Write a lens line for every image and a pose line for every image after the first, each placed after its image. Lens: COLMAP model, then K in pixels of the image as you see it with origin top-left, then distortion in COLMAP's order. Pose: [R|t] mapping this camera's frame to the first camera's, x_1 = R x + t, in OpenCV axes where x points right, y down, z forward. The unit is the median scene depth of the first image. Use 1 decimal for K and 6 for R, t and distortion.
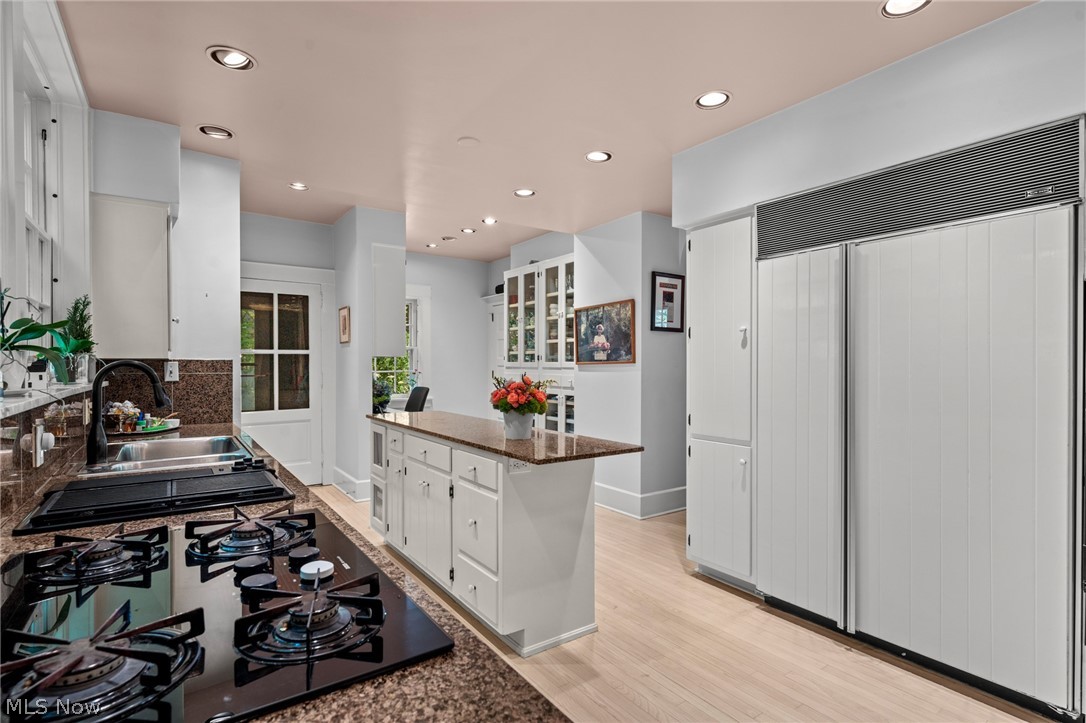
lens RADIAL K [[541.9, 0, 540.5], [0, 541.9, 366.5], [0, 0, 1]] dist [0.020046, -0.002894]
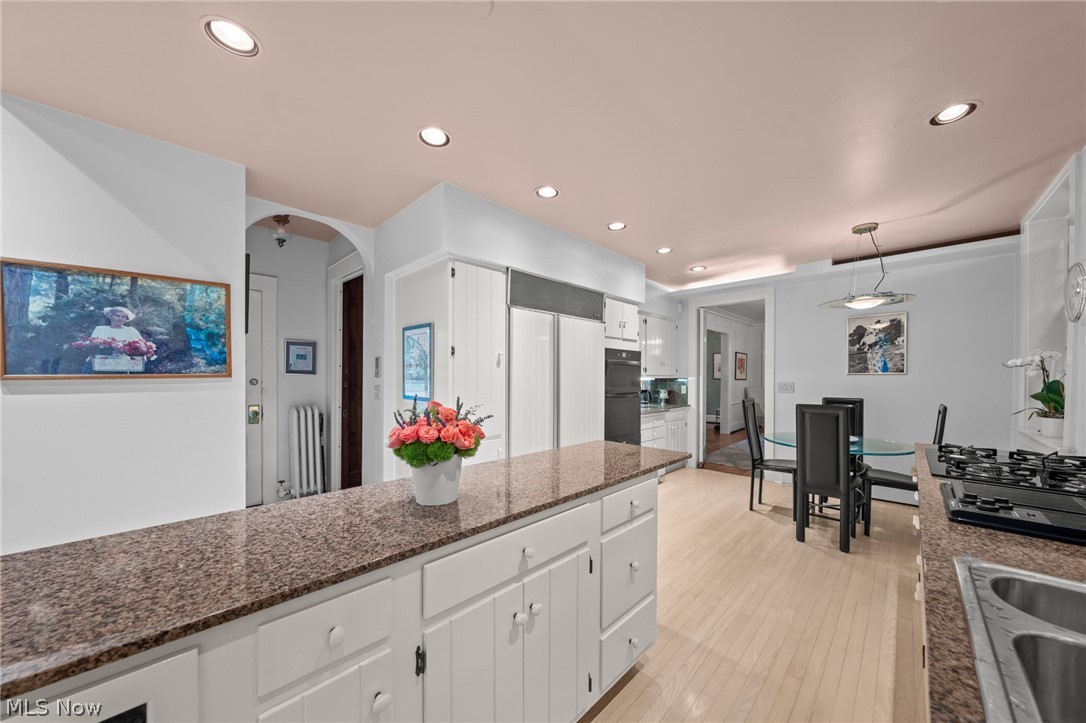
lens RADIAL K [[375.1, 0, 543.6], [0, 375.1, 382.0], [0, 0, 1]] dist [-0.009116, 0.000225]
pose [[-0.185660, -0.011837, 0.982543, -0.342417], [0.002490, 0.999919, 0.012517, -0.004299], [-0.982611, 0.004771, -0.185615, 0.637078]]
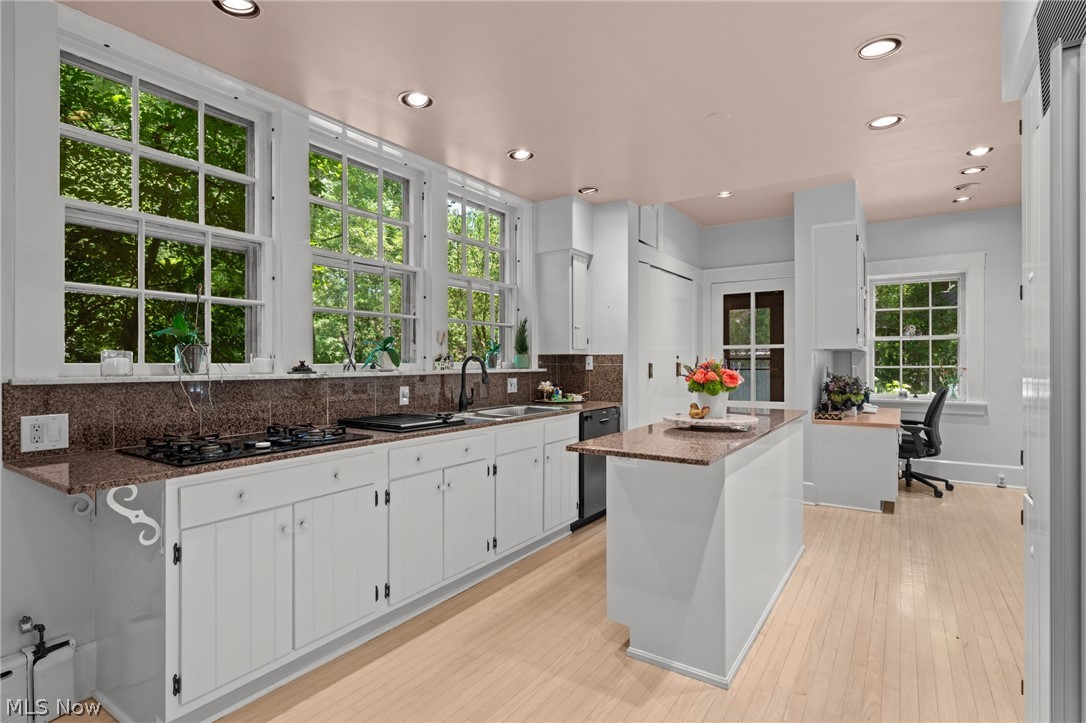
lens RADIAL K [[542.3, 0, 548.8], [0, 542.3, 364.2], [0, 0, 1]] dist [0.000239, -0.000015]
pose [[0.359598, 0.001615, -0.933106, 0.398807], [0.000476, 0.999998, 0.001915, 0.006237], [0.933107, -0.001133, 0.359596, 0.254315]]
